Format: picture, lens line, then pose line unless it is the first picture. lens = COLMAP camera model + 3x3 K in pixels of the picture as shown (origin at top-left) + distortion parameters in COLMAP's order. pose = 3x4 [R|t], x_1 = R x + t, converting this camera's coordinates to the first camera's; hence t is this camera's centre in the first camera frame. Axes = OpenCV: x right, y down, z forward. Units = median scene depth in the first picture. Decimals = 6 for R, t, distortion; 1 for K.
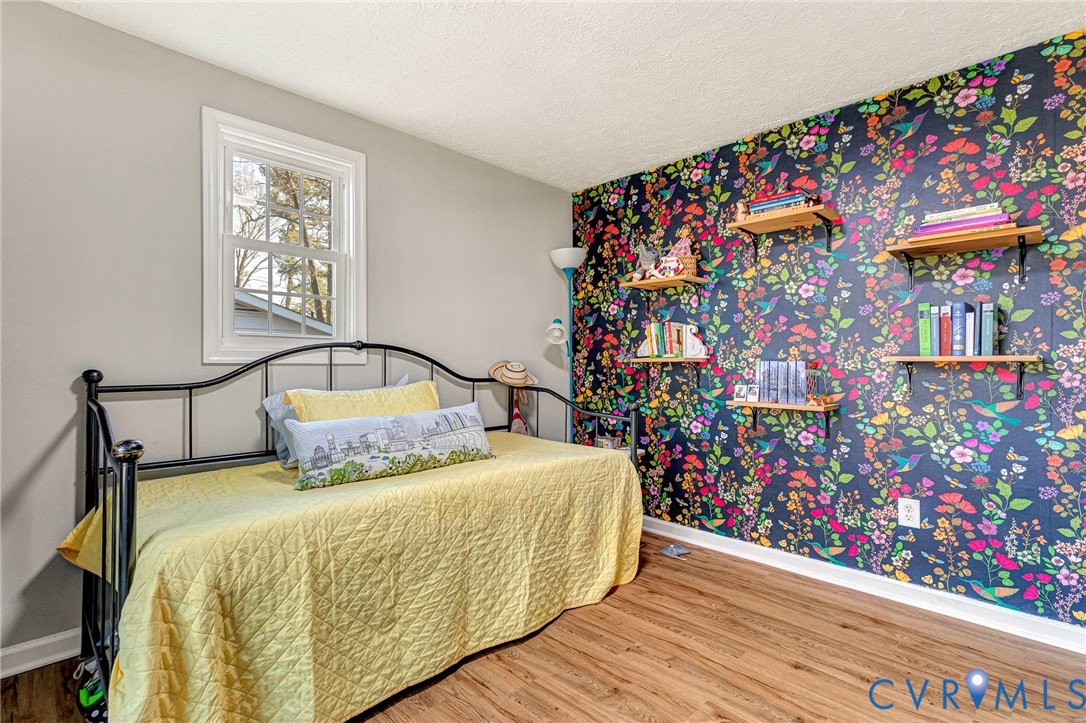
lens RADIAL K [[505.6, 0, 545.9], [0, 505.6, 364.8], [0, 0, 1]] dist [0.009732, -0.001010]
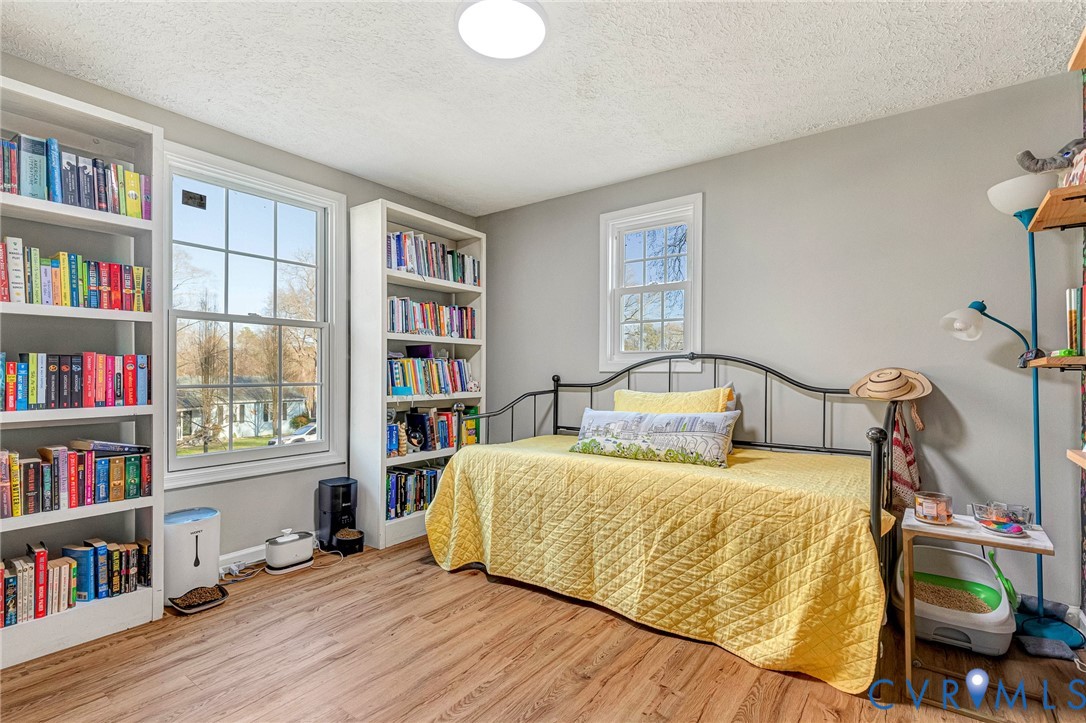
lens RADIAL K [[505.6, 0, 548.4], [0, 505.6, 367.2], [0, 0, 1]] dist [0.009732, -0.001010]
pose [[0.164551, -0.012794, -0.986286, 0.967463], [-0.001870, 0.999910, -0.013283, 0.004729], [0.986367, 0.004030, 0.164512, 0.609421]]
